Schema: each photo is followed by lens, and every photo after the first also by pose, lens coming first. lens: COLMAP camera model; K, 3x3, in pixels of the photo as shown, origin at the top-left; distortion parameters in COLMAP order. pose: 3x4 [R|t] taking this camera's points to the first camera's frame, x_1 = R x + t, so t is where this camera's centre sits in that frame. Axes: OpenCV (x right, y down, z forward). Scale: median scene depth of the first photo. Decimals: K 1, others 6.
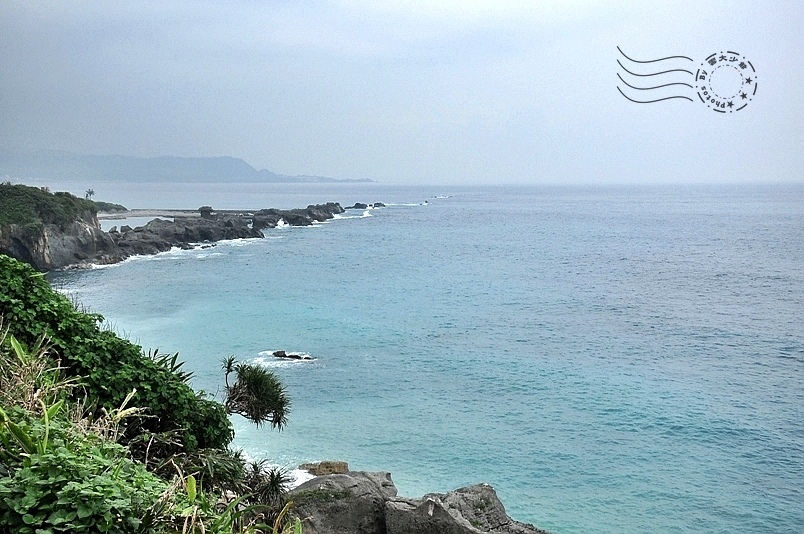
lens RADIAL K [[961.9, 0, 402.7], [0, 961.9, 267.7], [0, 0, 1]] dist [0.164602, 0.000000]
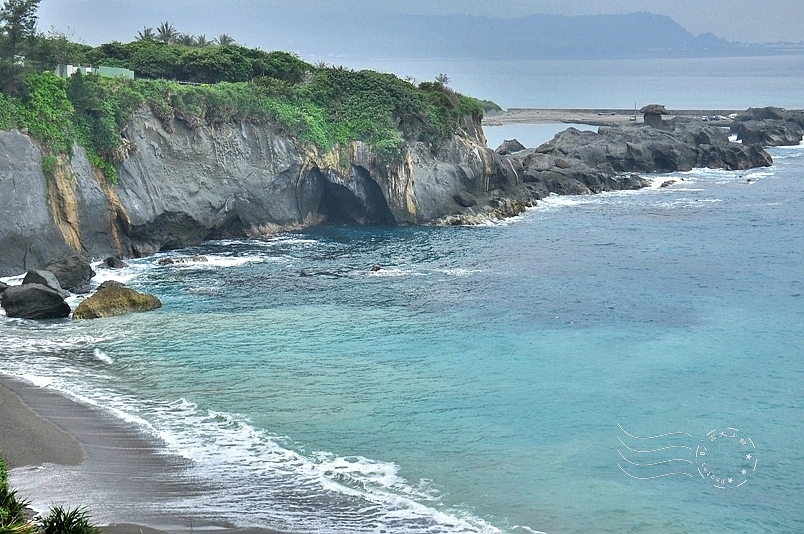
lens RADIAL K [[1662.8, 0, 401.6], [0, 1662.8, 267.0], [0, 0, 1]] dist [0.300275, 0.000000]
pose [[0.949676, 0.036231, -0.311133, -0.067767], [-0.024977, 0.998884, 0.040081, -0.010547], [0.312238, -0.030293, 0.949521, 0.098691]]
